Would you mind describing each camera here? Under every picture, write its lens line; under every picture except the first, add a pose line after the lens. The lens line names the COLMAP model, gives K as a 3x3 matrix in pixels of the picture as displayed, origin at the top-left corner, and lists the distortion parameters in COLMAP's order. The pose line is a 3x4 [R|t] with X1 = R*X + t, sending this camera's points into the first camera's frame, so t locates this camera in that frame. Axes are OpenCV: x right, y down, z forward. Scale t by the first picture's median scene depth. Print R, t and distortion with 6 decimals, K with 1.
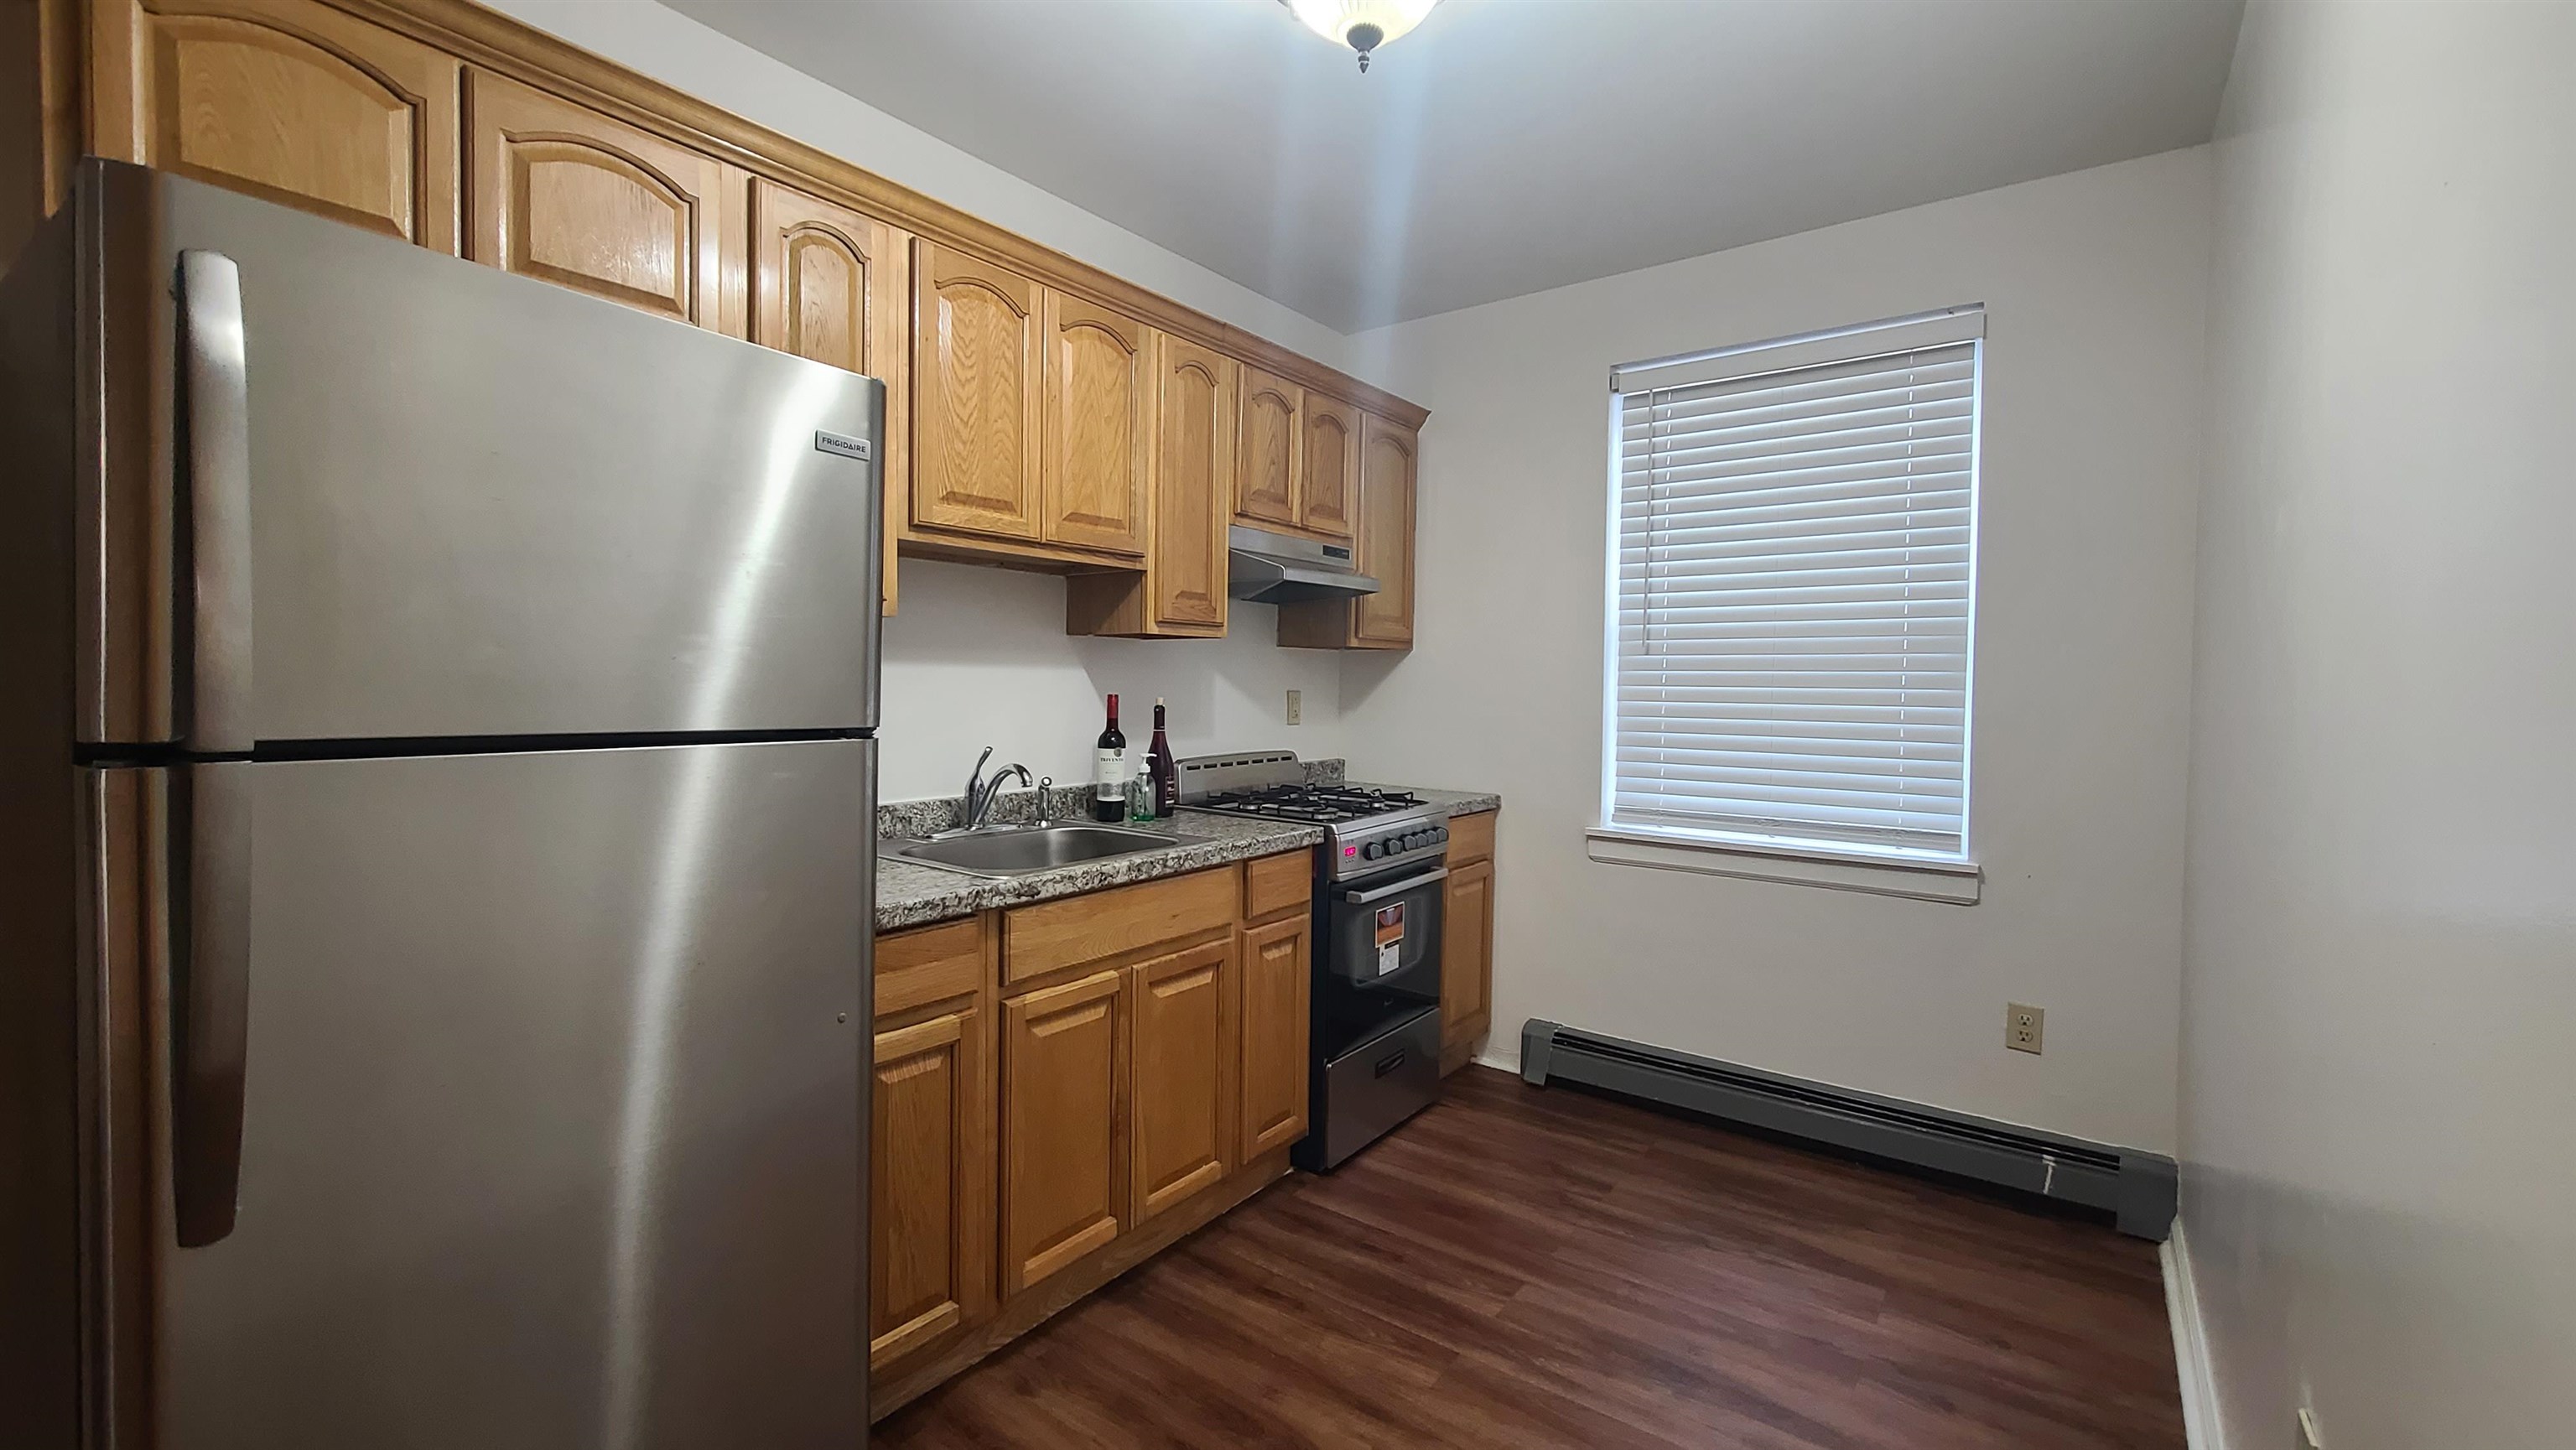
lens RADIAL K [[1062.5, 0, 1284.8], [0, 1062.5, 716.2], [0, 0, 1]] dist [-0.002678, -0.000190]
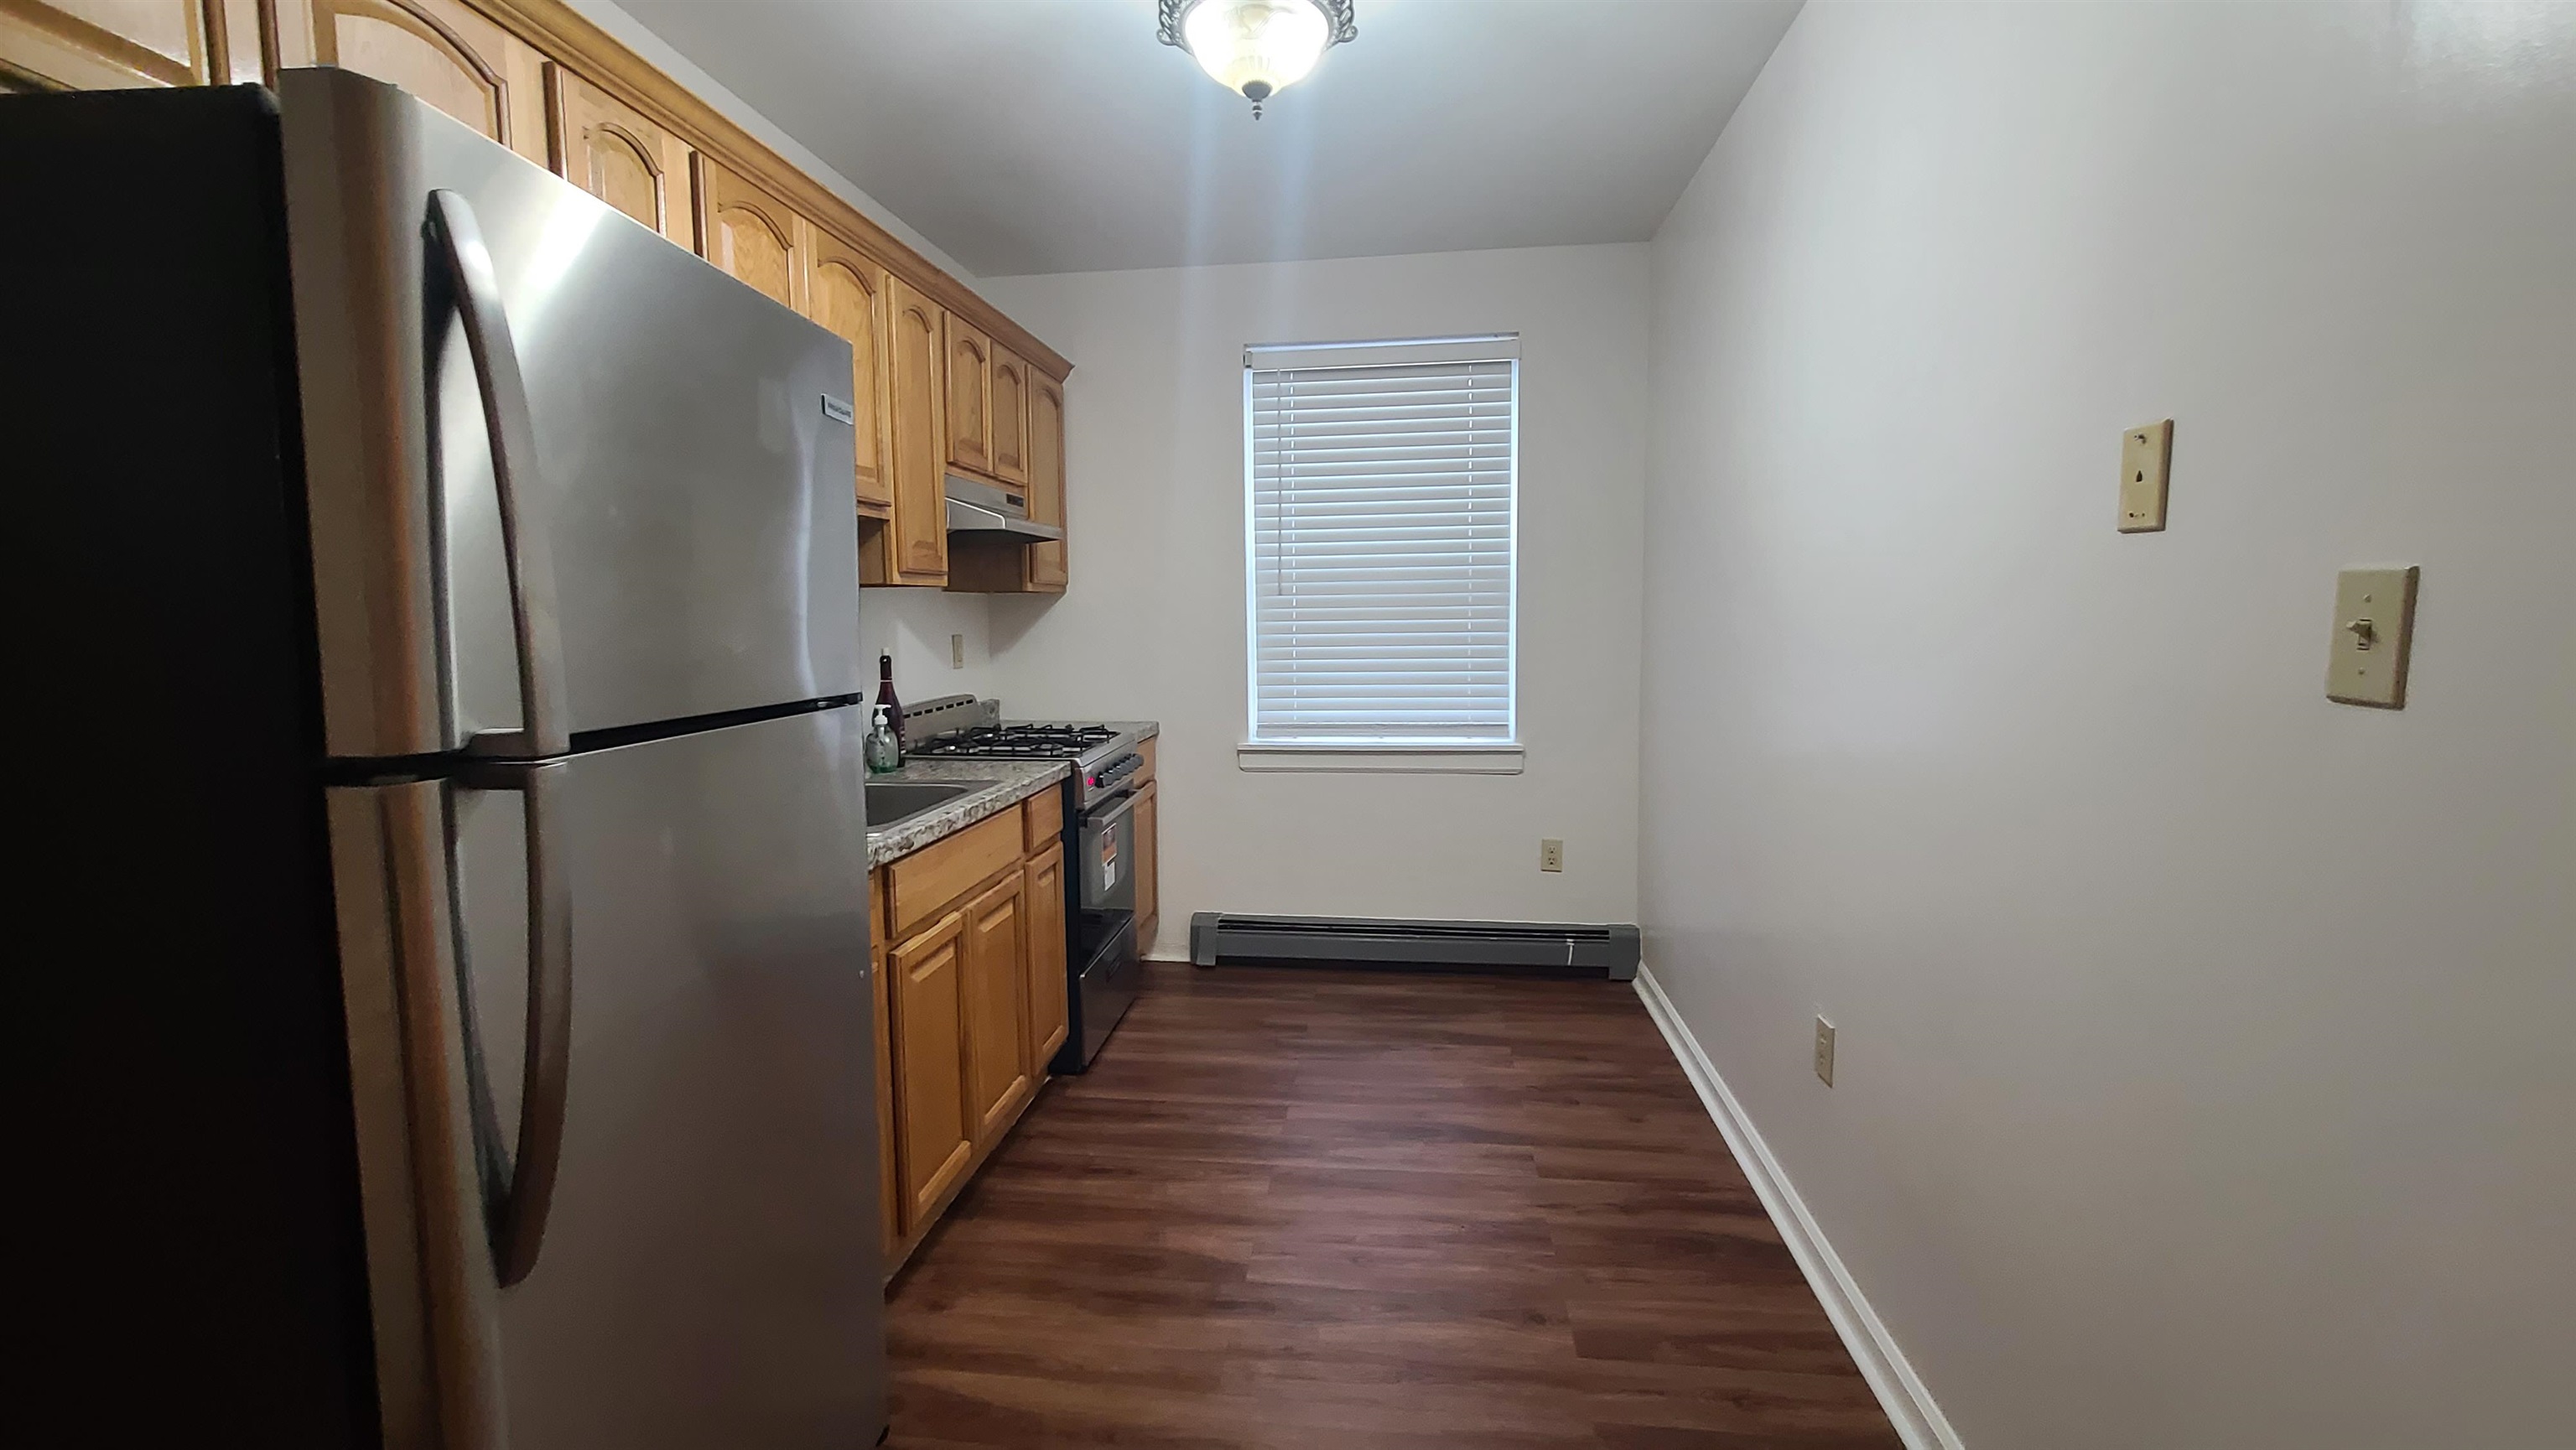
lens RADIAL K [[1062.5, 0, 1281.2], [0, 1062.5, 719.1], [0, 0, 1]] dist [-0.002678, -0.000190]
pose [[0.864056, -0.072968, 0.498080, -0.327198], [0.038362, 0.996106, 0.079379, -0.017304], [-0.501932, -0.049480, 0.863490, -0.046193]]
